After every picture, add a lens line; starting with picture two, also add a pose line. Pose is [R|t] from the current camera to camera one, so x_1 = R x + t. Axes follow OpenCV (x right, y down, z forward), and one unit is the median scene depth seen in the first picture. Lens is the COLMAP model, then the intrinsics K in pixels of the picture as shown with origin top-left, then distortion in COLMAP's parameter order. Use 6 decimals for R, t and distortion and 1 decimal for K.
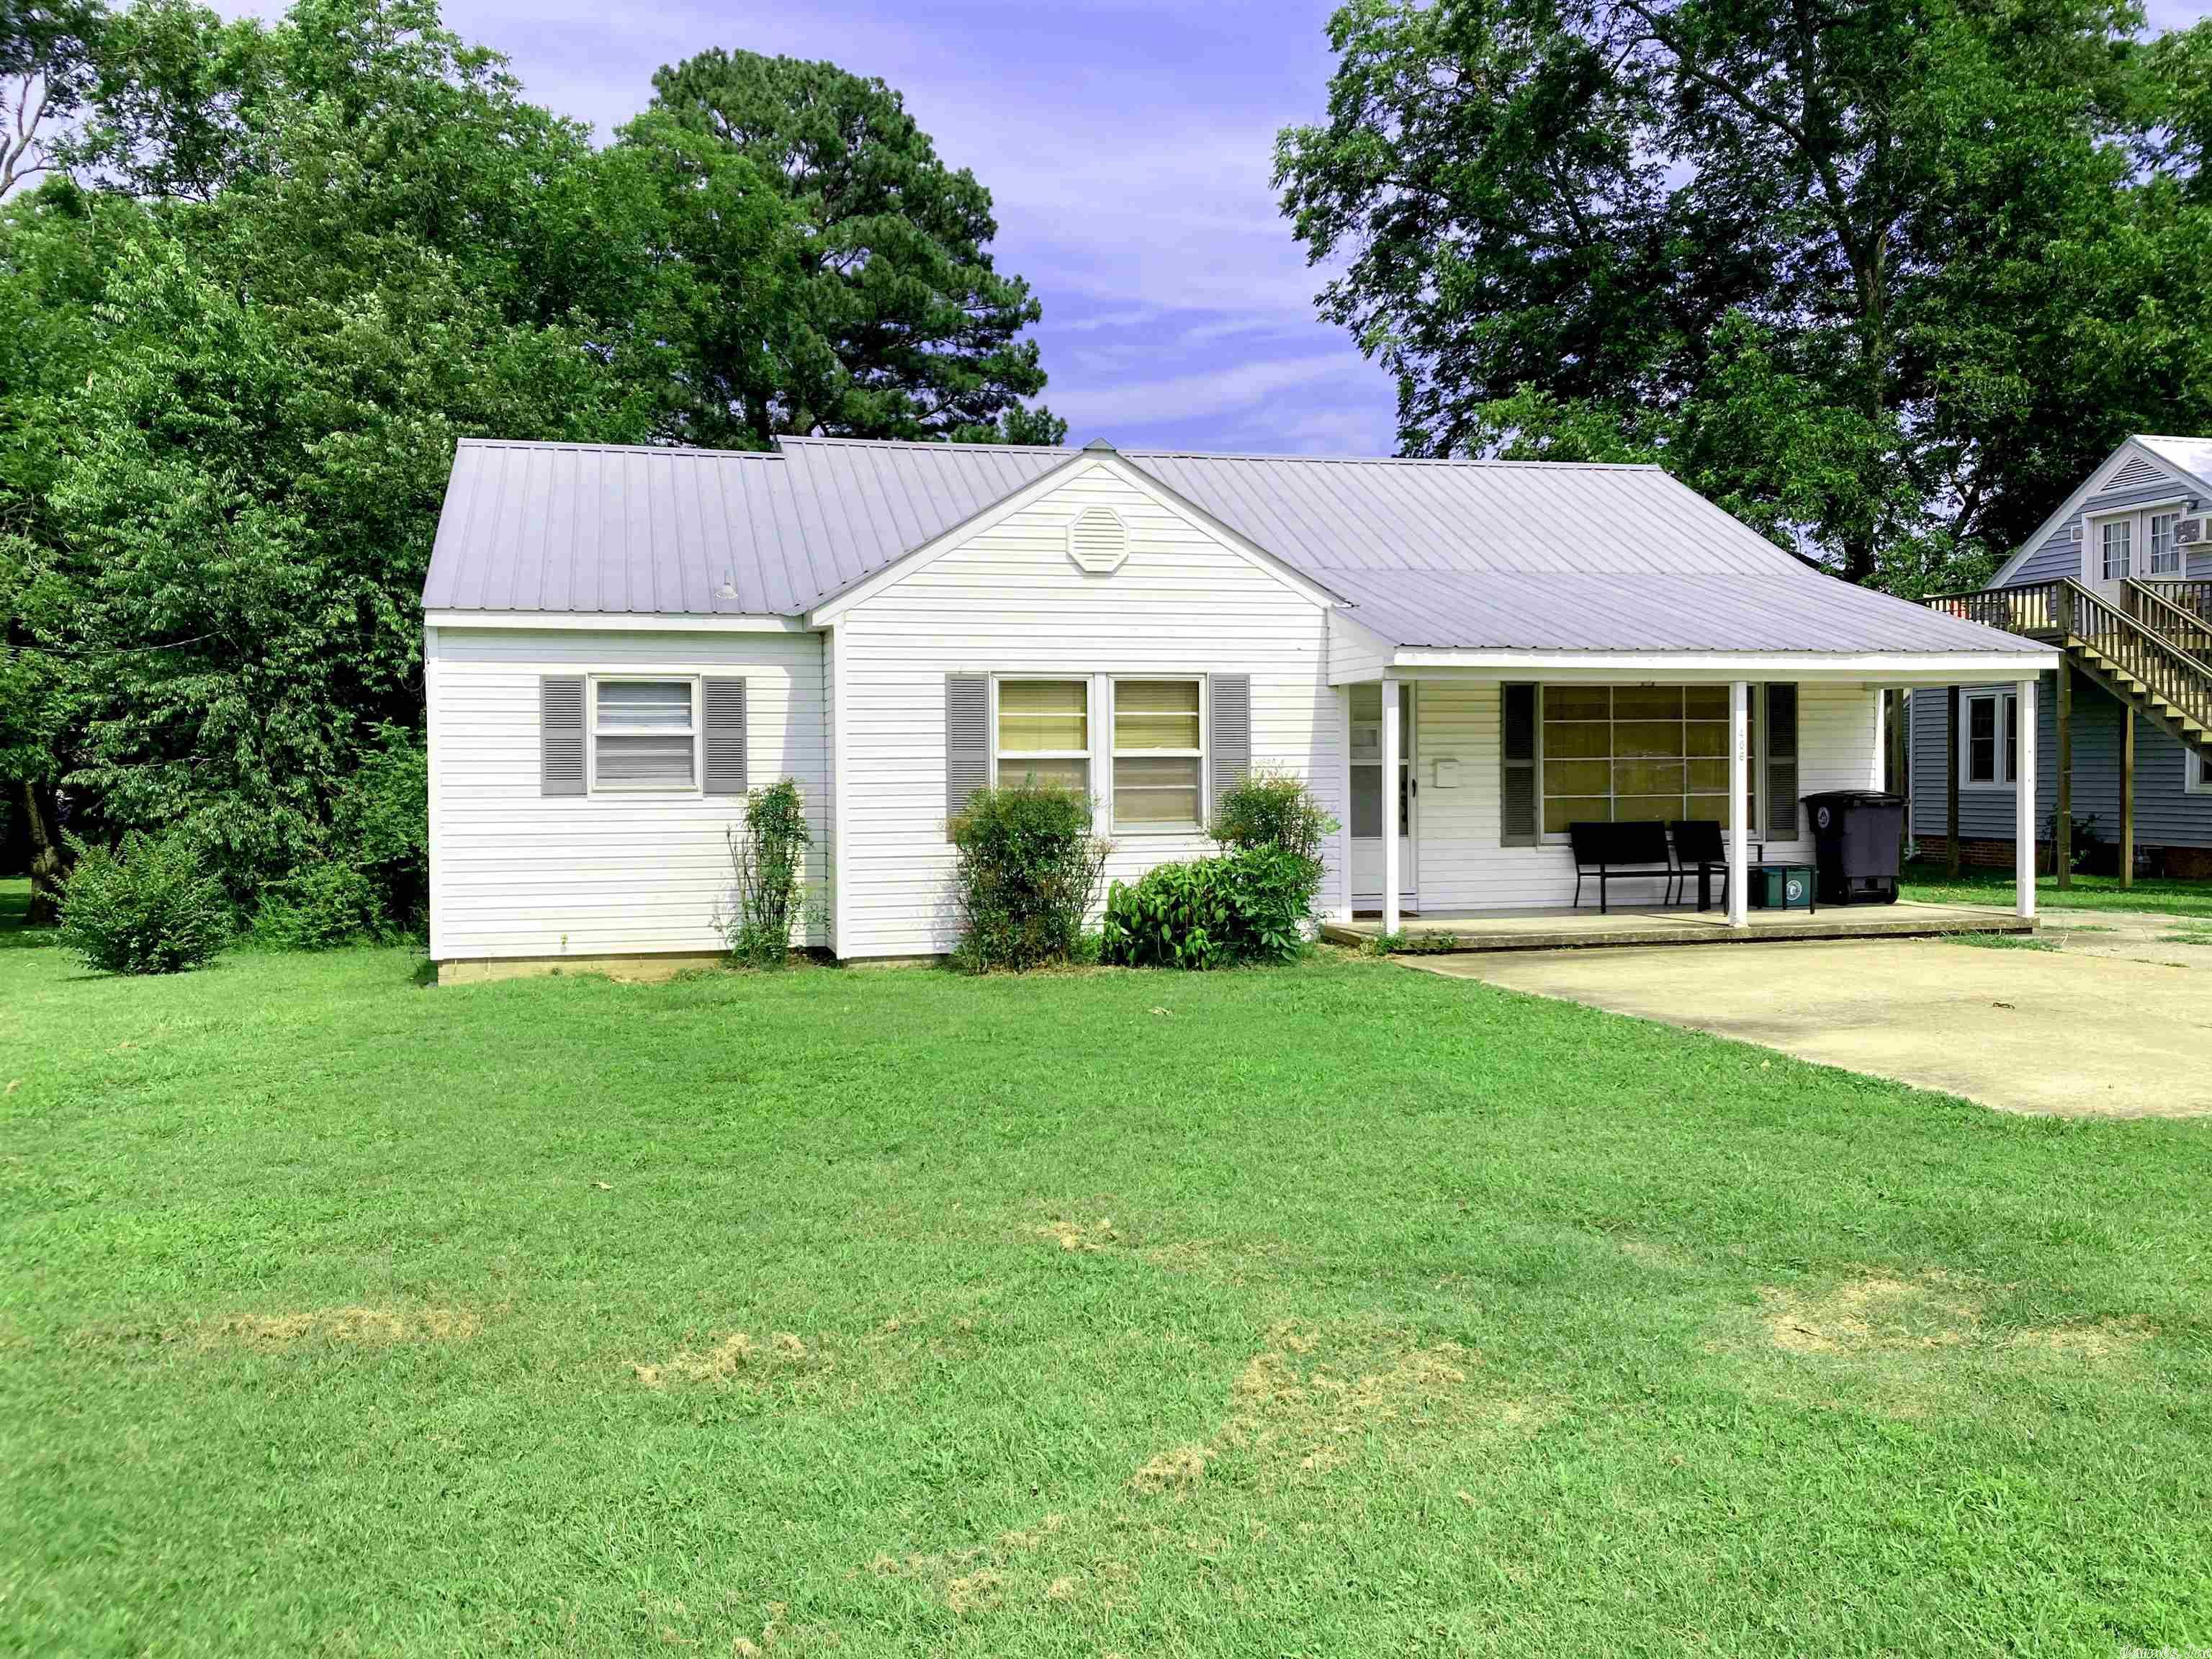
lens RADIAL K [[1840.0, 0, 1147.2], [0, 1840.0, 828.6], [0, 0, 1]] dist [0.140708, -0.387210]
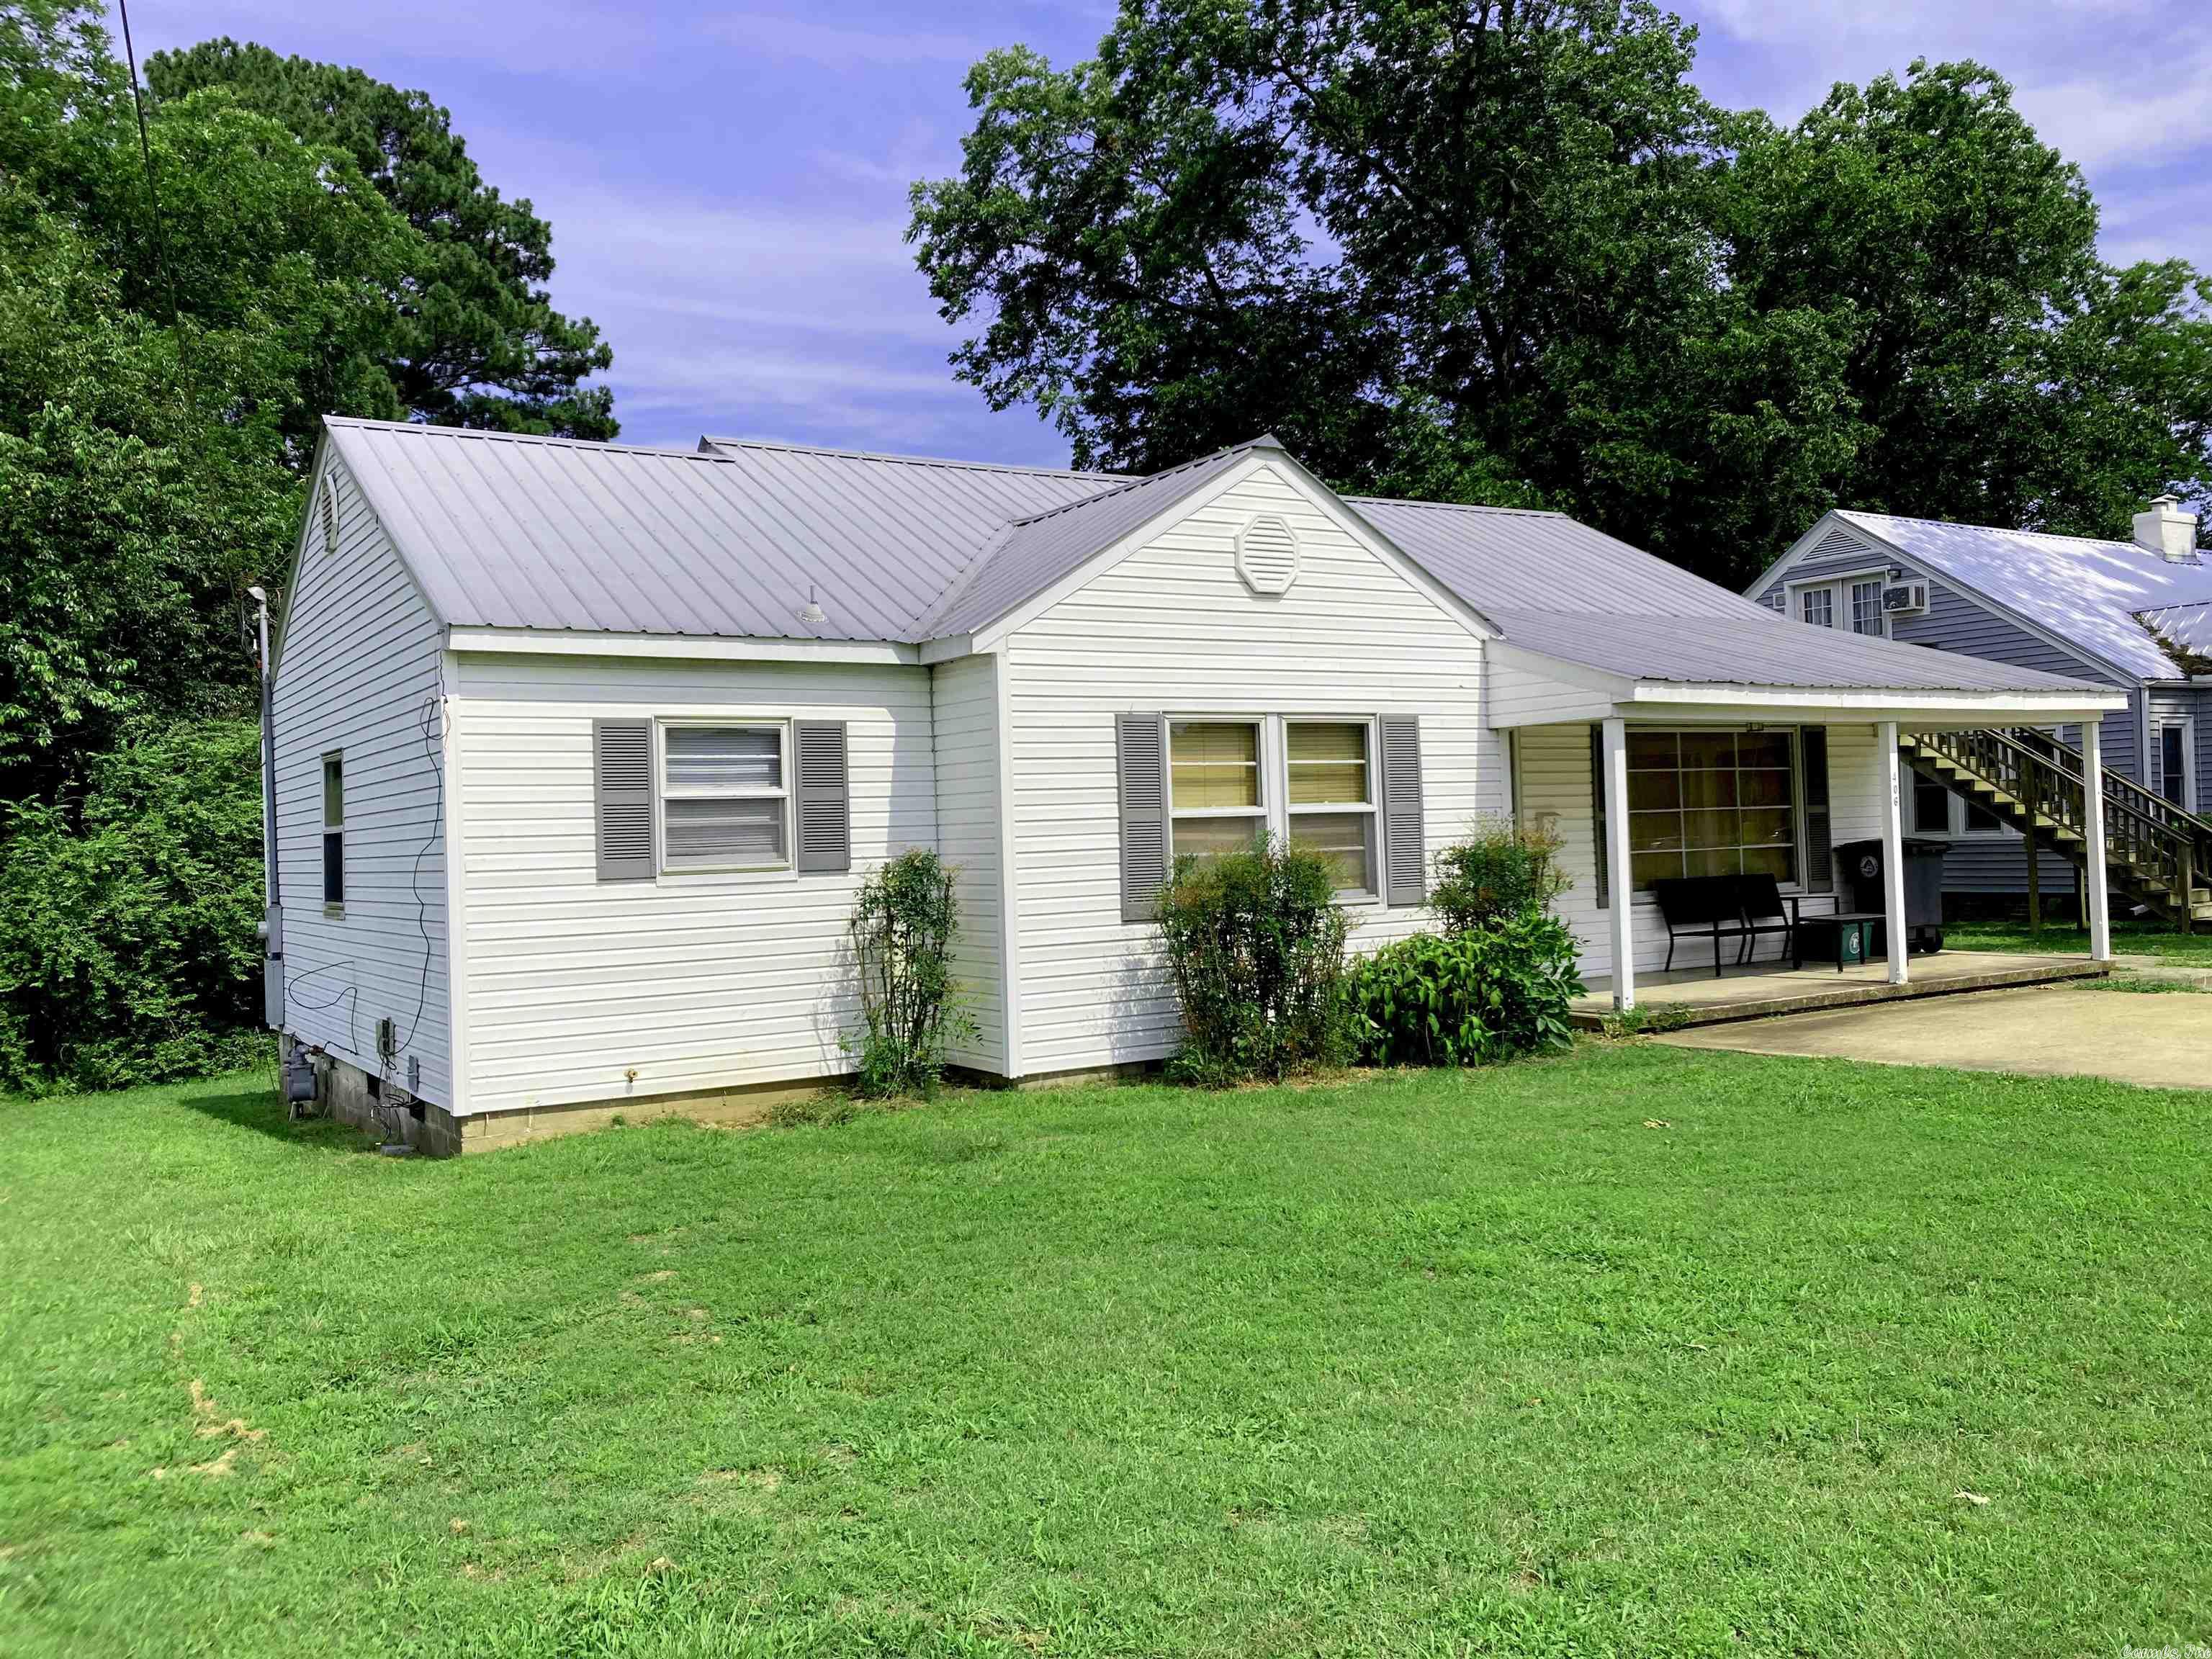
lens RADIAL K [[1811.5, 0, 1106.0], [0, 1811.5, 829.5], [0, 0, 1]] dist [0.040853, -0.058621]
pose [[0.951628, -0.021765, 0.306480, -0.311945], [0.035113, 0.998657, -0.038105, -0.003317], [-0.305239, 0.047024, 0.951114, 0.221150]]
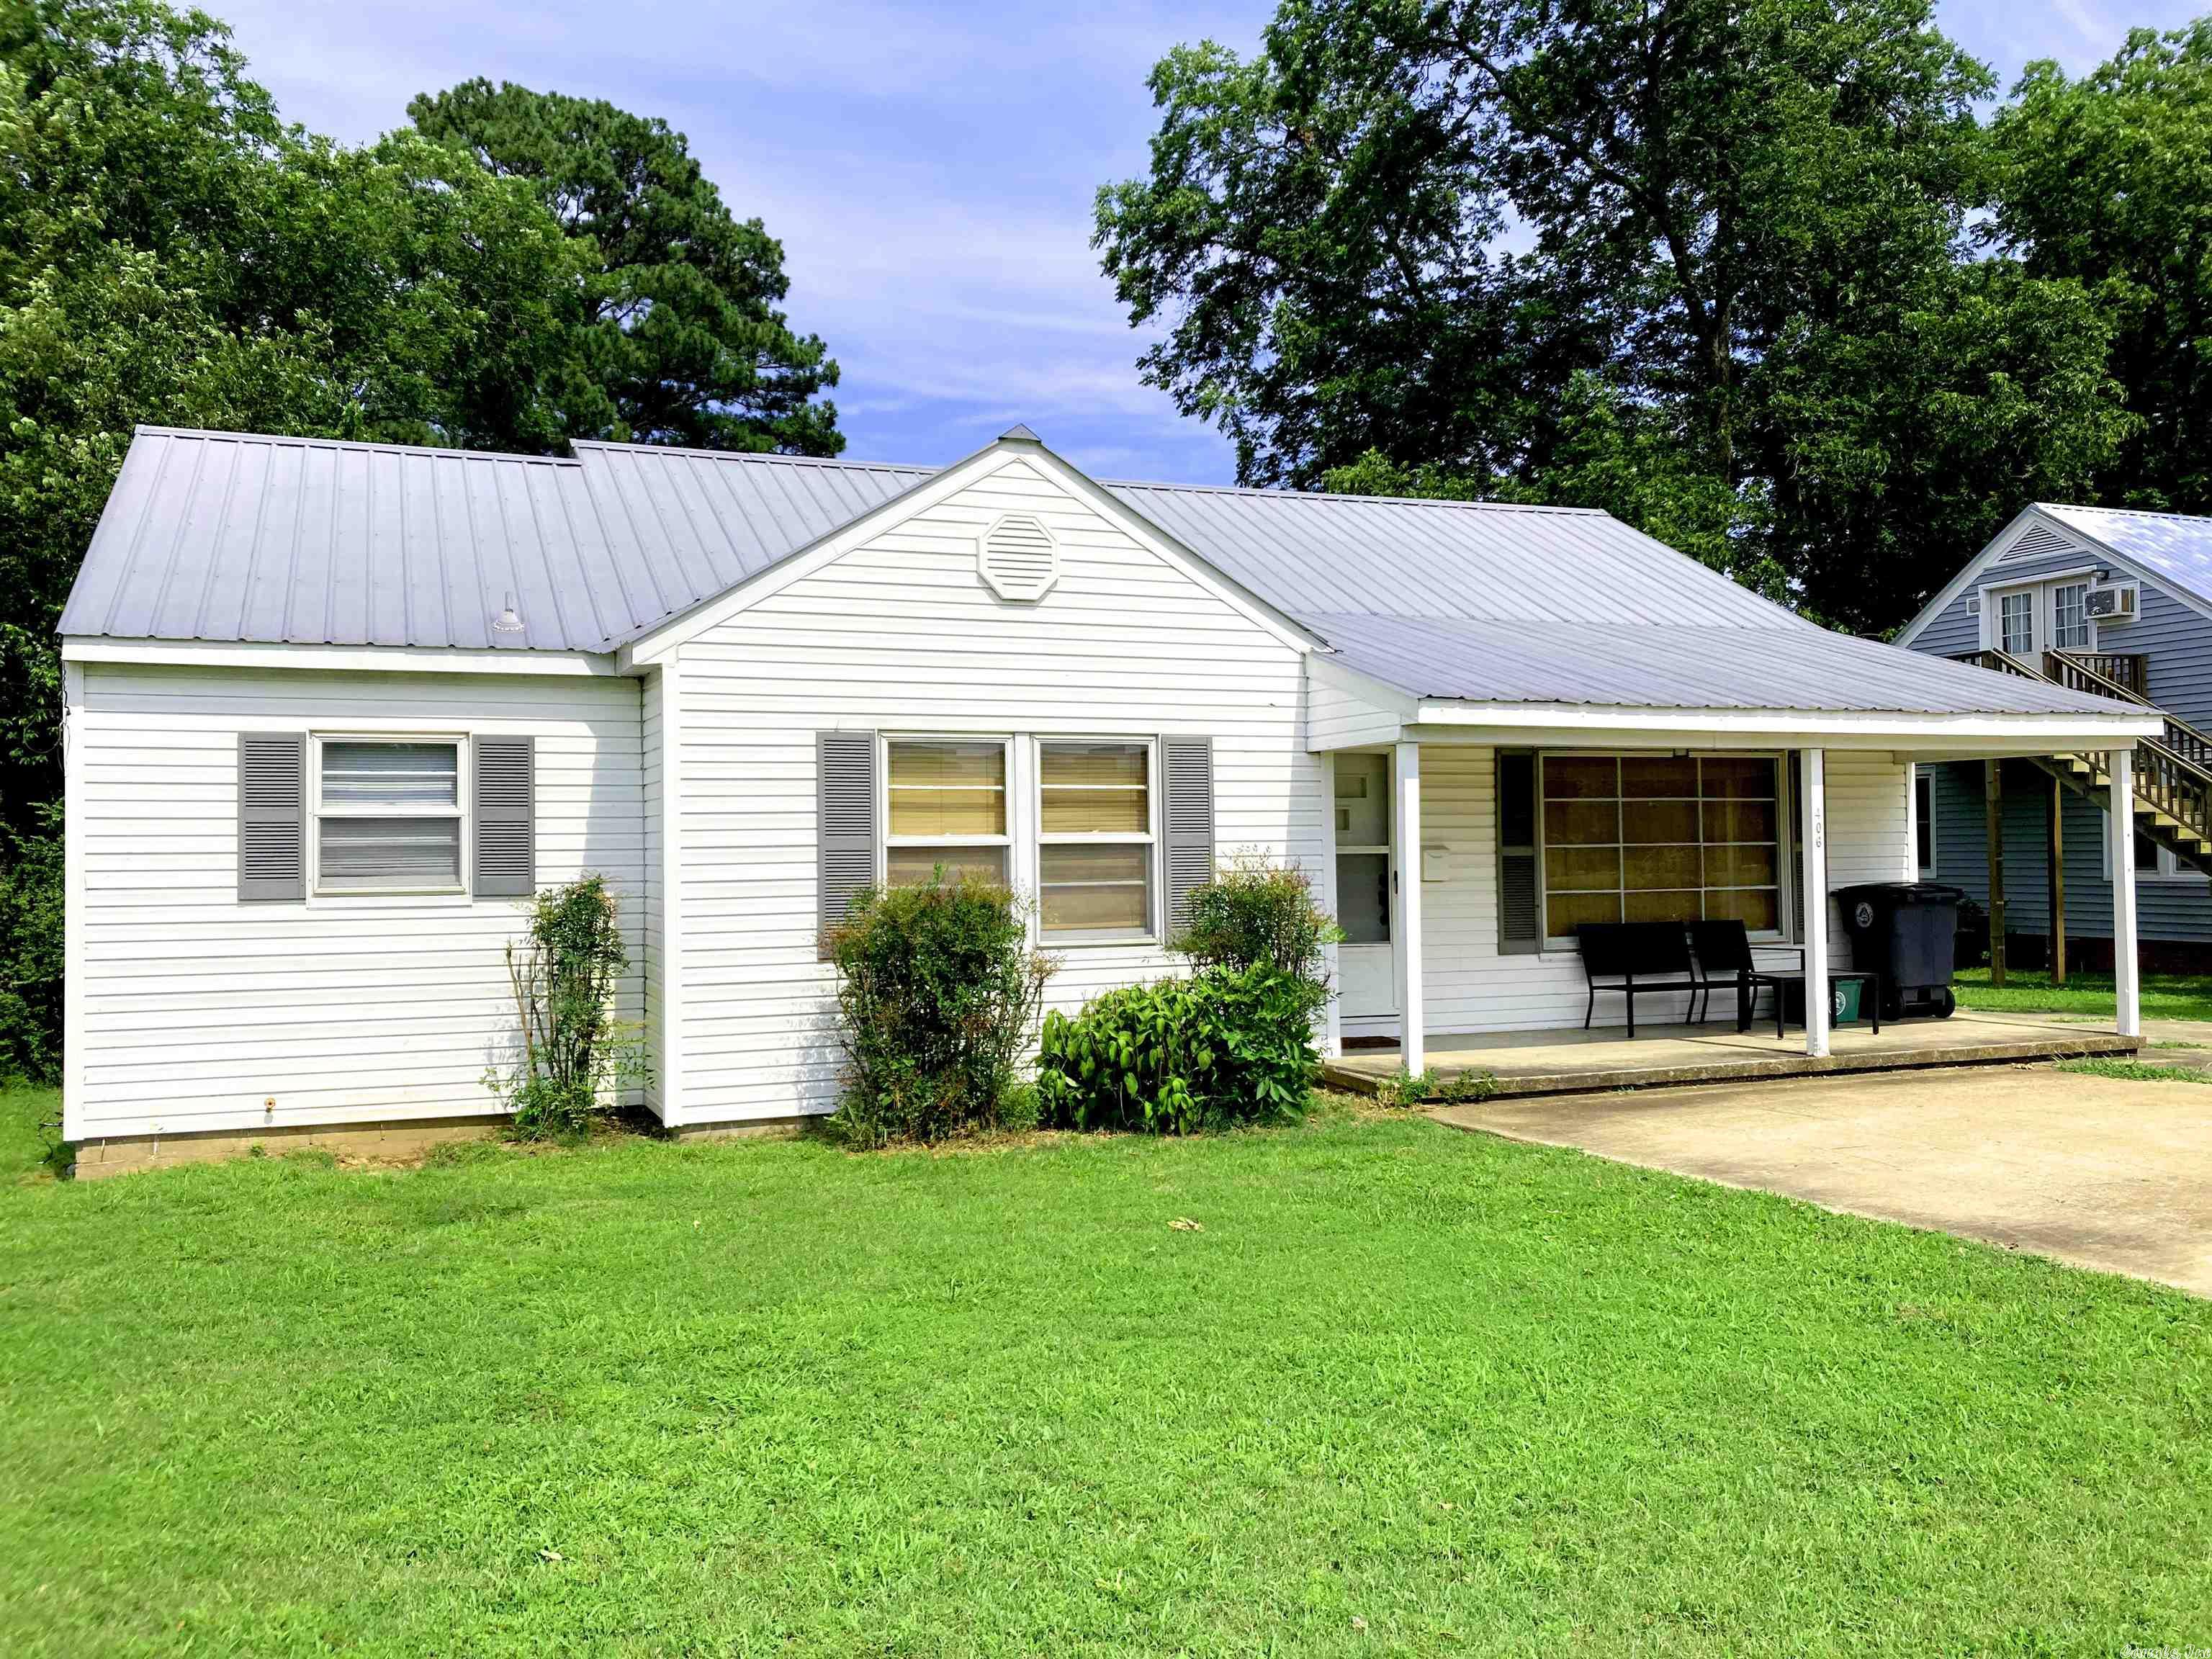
lens RADIAL K [[1808.8, 0, 1145.8], [0, 1808.8, 828.3], [0, 0, 1]] dist [0.052009, -0.071293]
pose [[0.991699, -0.001641, 0.128572, -0.062866], [0.007833, 0.998833, -0.047667, -0.008713], [-0.128344, 0.048278, 0.990554, 0.233701]]
